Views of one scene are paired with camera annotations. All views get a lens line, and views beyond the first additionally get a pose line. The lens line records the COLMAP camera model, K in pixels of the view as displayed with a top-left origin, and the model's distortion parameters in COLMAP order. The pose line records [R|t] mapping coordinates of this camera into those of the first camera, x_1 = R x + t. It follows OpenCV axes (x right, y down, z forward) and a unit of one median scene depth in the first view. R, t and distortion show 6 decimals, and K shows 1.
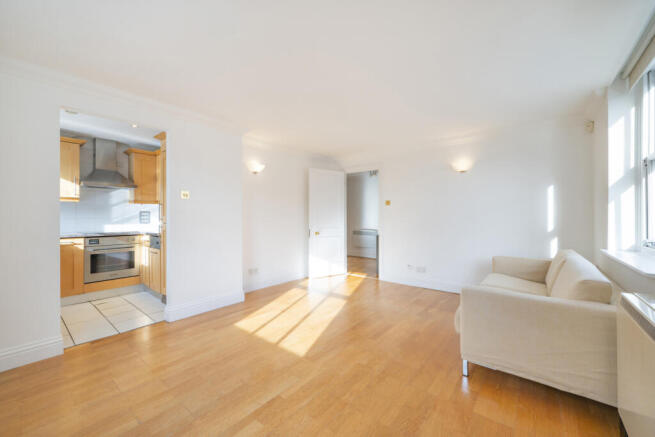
lens RADIAL K [[258.8, 0, 326.3], [0, 258.8, 216.8], [0, 0, 1]] dist [-0.003911, -0.000306]
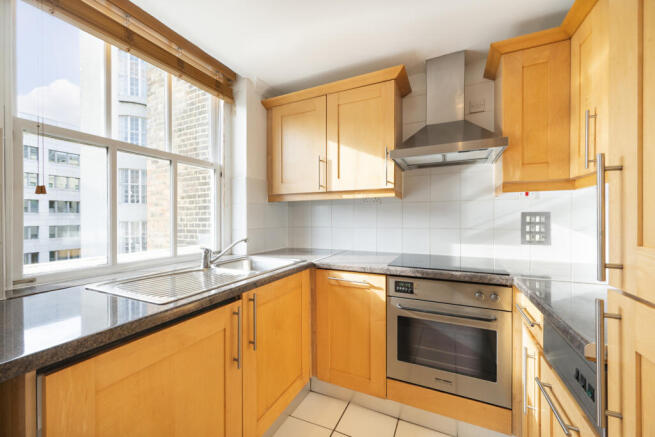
lens RADIAL K [[258.8, 0, 327.8], [0, 258.8, 219.5], [0, 0, 1]] dist [-0.003911, -0.000306]
pose [[0.249434, 0.006072, -0.968373, -0.478789], [-0.000698, 0.999981, 0.006090, -0.015866], [0.968392, -0.000844, 0.249434, 0.709911]]
